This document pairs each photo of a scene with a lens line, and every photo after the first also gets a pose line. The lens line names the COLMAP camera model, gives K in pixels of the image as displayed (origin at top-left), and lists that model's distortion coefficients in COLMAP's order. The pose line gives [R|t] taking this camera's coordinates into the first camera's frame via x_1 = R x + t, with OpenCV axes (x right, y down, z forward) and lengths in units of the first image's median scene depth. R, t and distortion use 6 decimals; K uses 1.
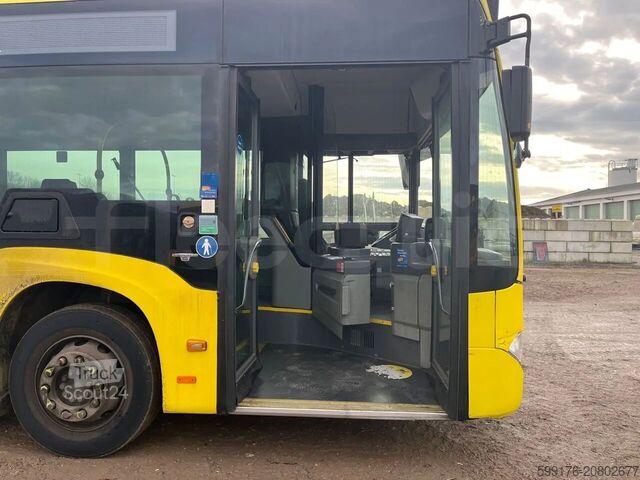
lens RADIAL K [[482.0, 0, 320.0], [0, 482.0, 240.0], [0, 0, 1]] dist [0.010380, 0.003145]
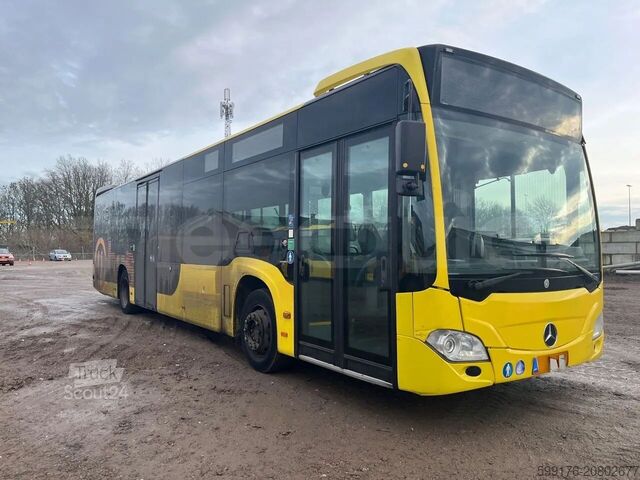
lens RADIAL K [[471.7, 0, 319.7], [0, 471.7, 236.3], [0, 0, 1]] dist [0.000159, 0.000750]
pose [[0.636767, -0.032852, -0.770357, 1.113540], [-0.000984, 0.999056, -0.043418, 0.012156], [0.771056, 0.028406, 0.636133, 0.016251]]
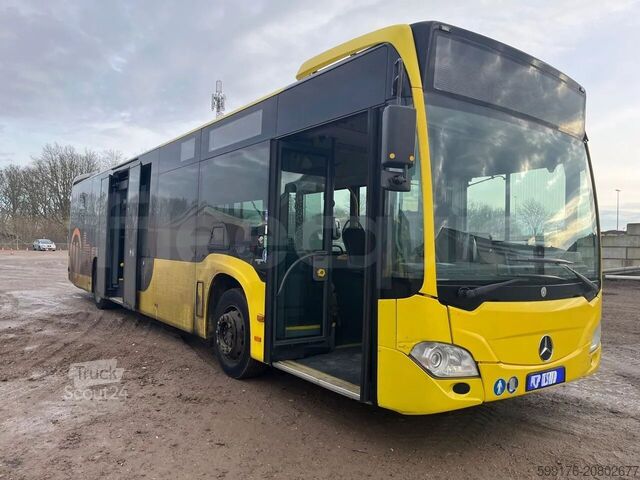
lens RADIAL K [[472.5, 0, 320.0], [0, 472.5, 240.0], [0, 0, 1]] dist [0.002570, -0.002490]
pose [[0.653986, -0.004326, -0.756494, 1.034160], [-0.026237, 0.999252, -0.028396, 0.003226], [0.756052, 0.038419, 0.653383, 0.127464]]
